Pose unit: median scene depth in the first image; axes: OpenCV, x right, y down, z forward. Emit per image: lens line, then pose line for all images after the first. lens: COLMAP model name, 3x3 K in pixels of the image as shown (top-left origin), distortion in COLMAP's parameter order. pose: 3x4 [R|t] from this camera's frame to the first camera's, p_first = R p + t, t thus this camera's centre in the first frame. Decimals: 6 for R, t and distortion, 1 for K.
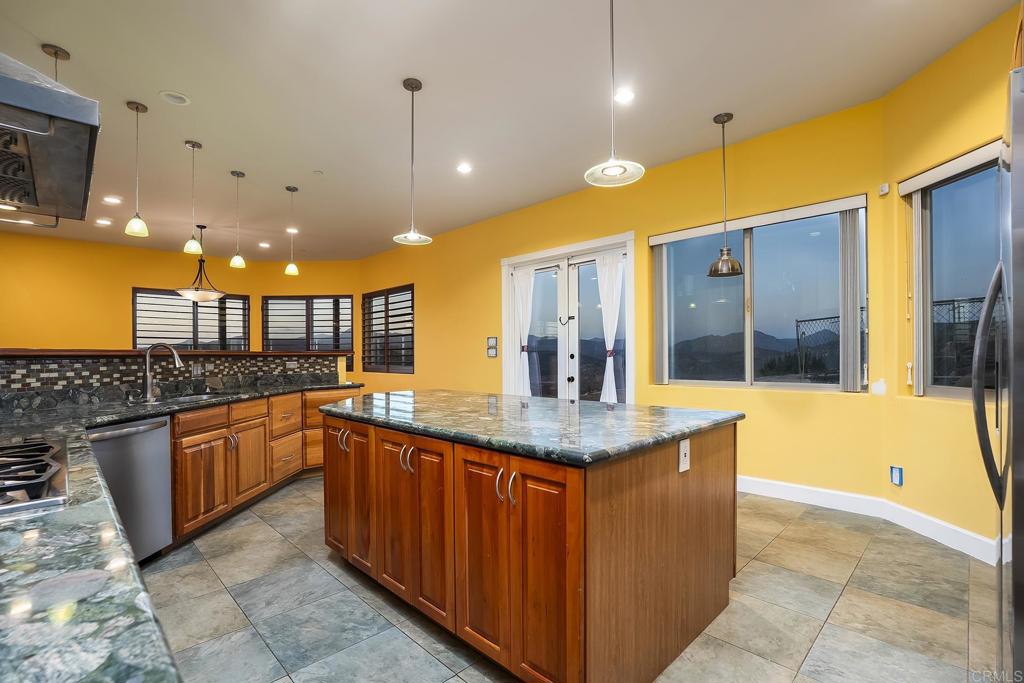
lens RADIAL K [[464.7, 0, 508.8], [0, 464.7, 356.5], [0, 0, 1]] dist [-0.036361, 0.011834]
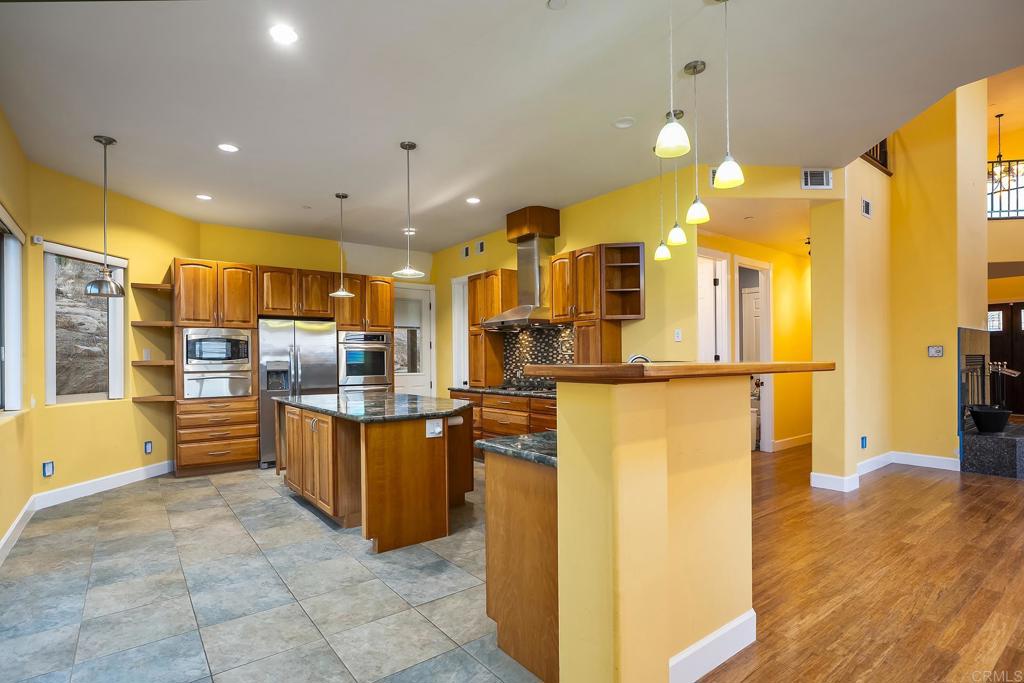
lens RADIAL K [[513.1, 0, 506.1], [0, 513.1, 363.5], [0, 0, 1]] dist [-0.022942, 0.011113]
pose [[-0.991387, 0.015511, 0.130042, -0.499838], [0.016878, 0.999813, 0.009419, -0.021767], [-0.129872, 0.011532, -0.991464, 1.819132]]
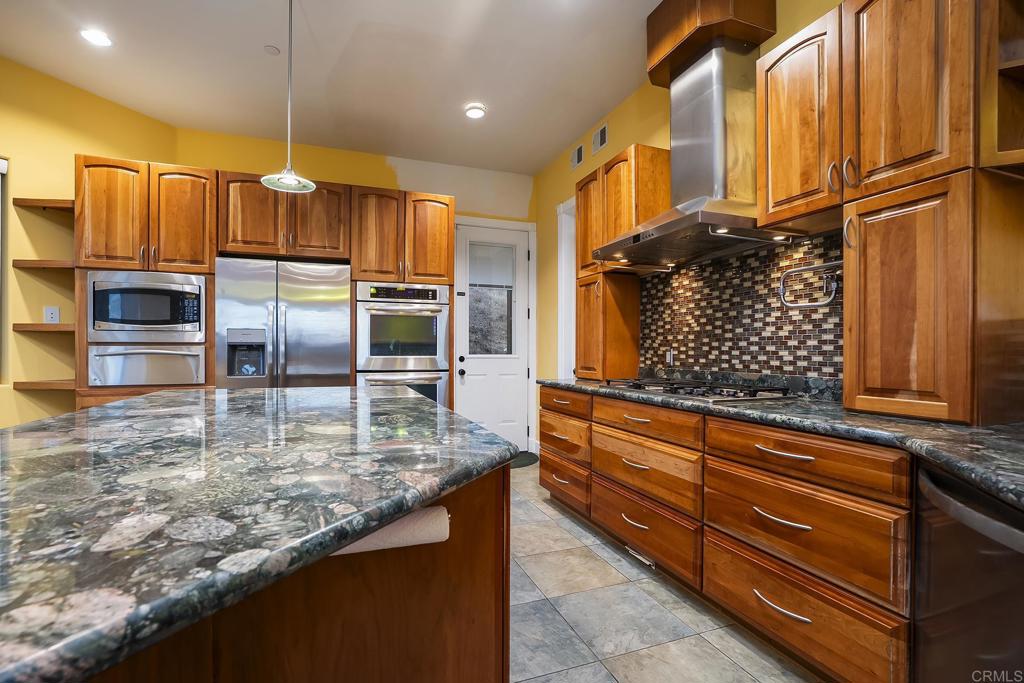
lens RADIAL K [[464.7, 0, 513.8], [0, 464.7, 353.3], [0, 0, 1]] dist [-0.036361, 0.011834]
pose [[-0.916362, 0.002143, 0.400345, -0.389763], [0.006038, 0.999946, 0.008469, 0.015961], [-0.400305, 0.010178, -0.916326, 0.934020]]
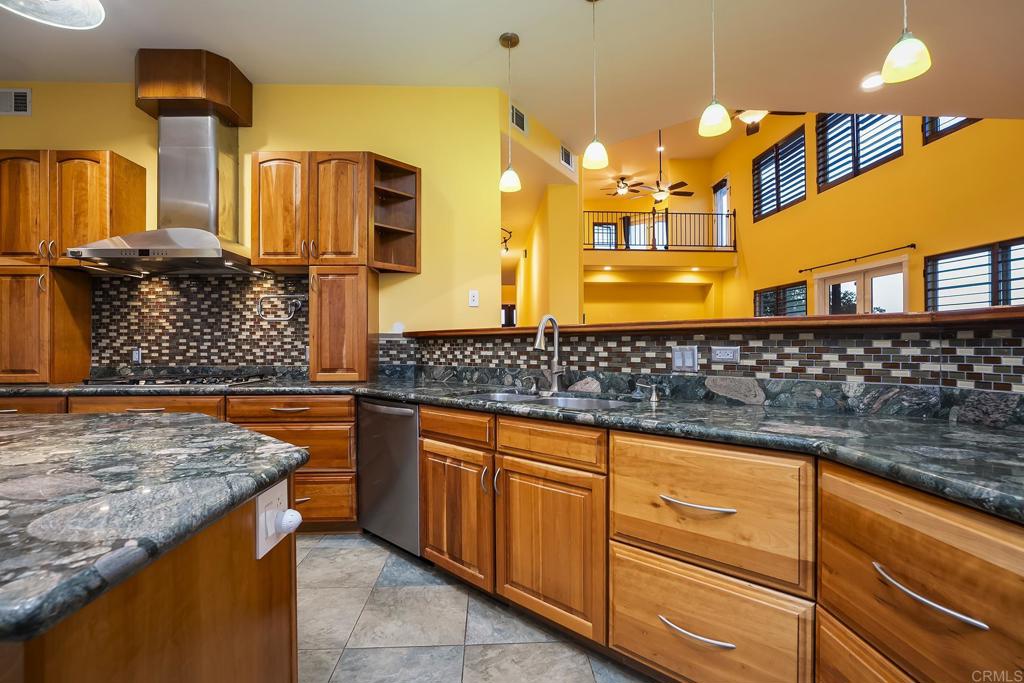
lens RADIAL K [[464.7, 0, 509.0], [0, 464.7, 344.7], [0, 0, 1]] dist [-0.036361, 0.011834]
pose [[-0.668646, 0.010103, -0.743513, -0.152759], [0.006573, 0.999949, 0.007676, 0.008596], [0.743552, 0.000246, -0.668678, 1.174347]]
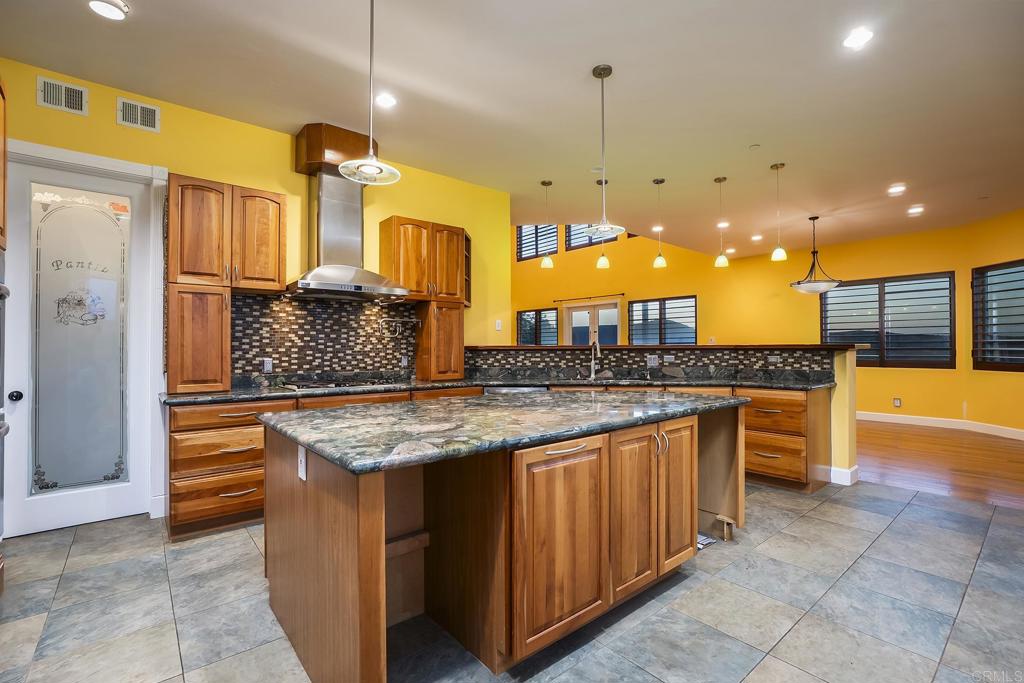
lens RADIAL K [[464.7, 0, 512.1], [0, 464.7, 344.9], [0, 0, 1]] dist [-0.036361, 0.011834]
pose [[-0.078279, 0.001645, -0.996930, 0.605419], [-0.000518, 0.999998, 0.001691, -0.014697], [0.996931, 0.000649, -0.078278, 0.696531]]
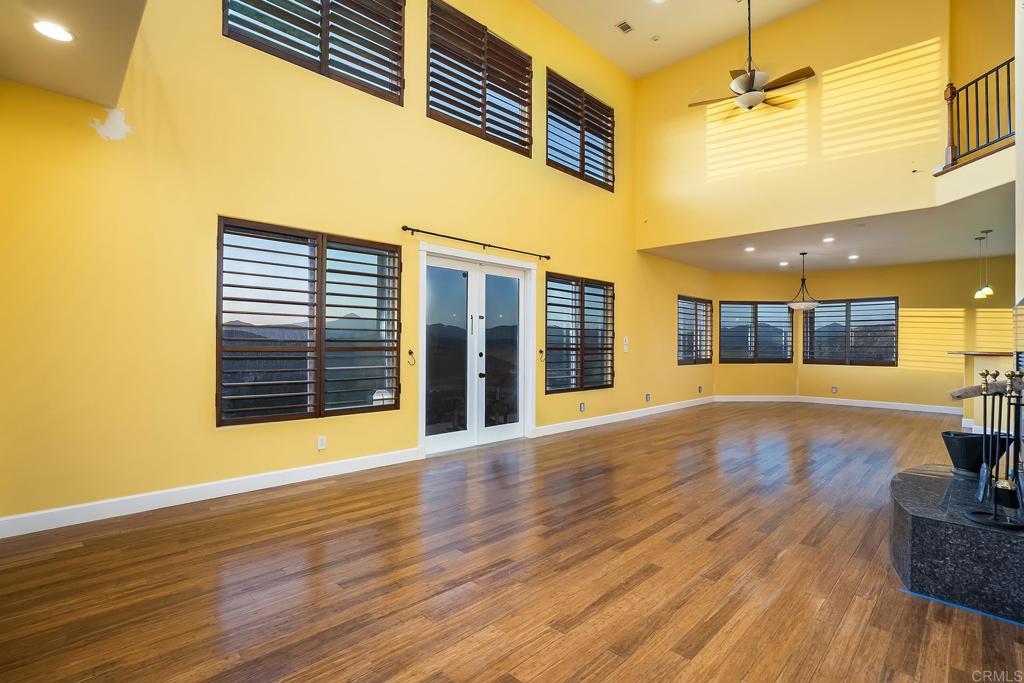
lens RADIAL K [[464.7, 0, 519.0], [0, 464.7, 341.6], [0, 0, 1]] dist [-0.036361, 0.011834]
pose [[0.999881, 0.013734, 0.006988, -2.447726], [-0.013644, 0.999826, -0.012710, -0.000944], [-0.007162, 0.012614, 0.999895, -0.501825]]
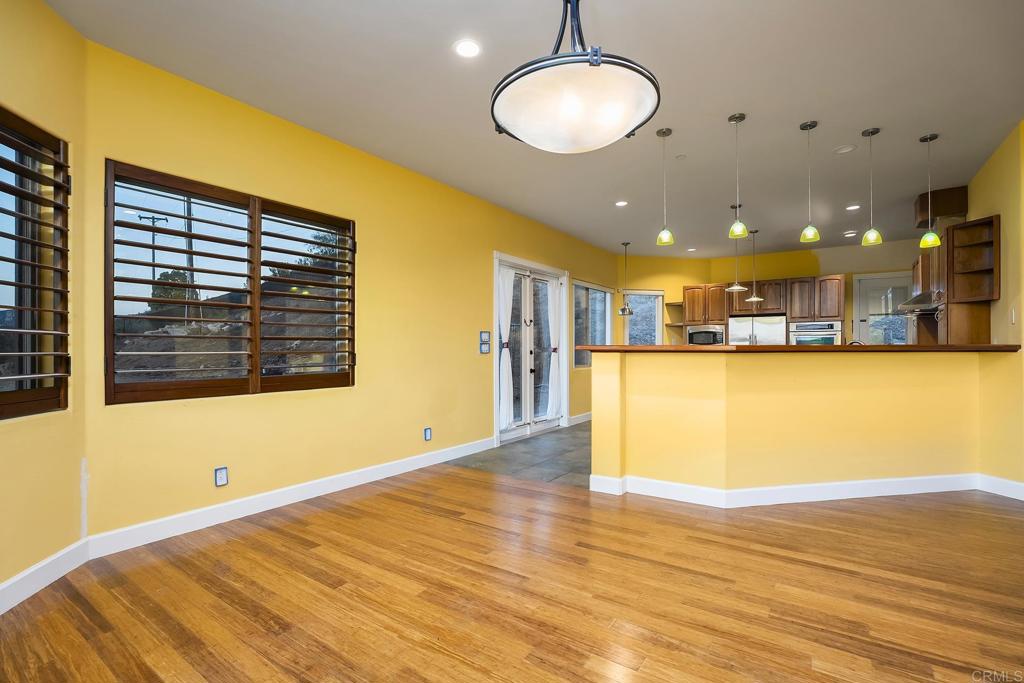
lens RADIAL K [[464.7, 0, 508.2], [0, 464.7, 350.4], [0, 0, 1]] dist [-0.036361, 0.011834]
pose [[-0.173973, 0.003915, 0.984743, -1.503011], [0.006184, 0.999977, -0.002883, -0.002717], [-0.984731, 0.005588, -0.173994, 1.778023]]
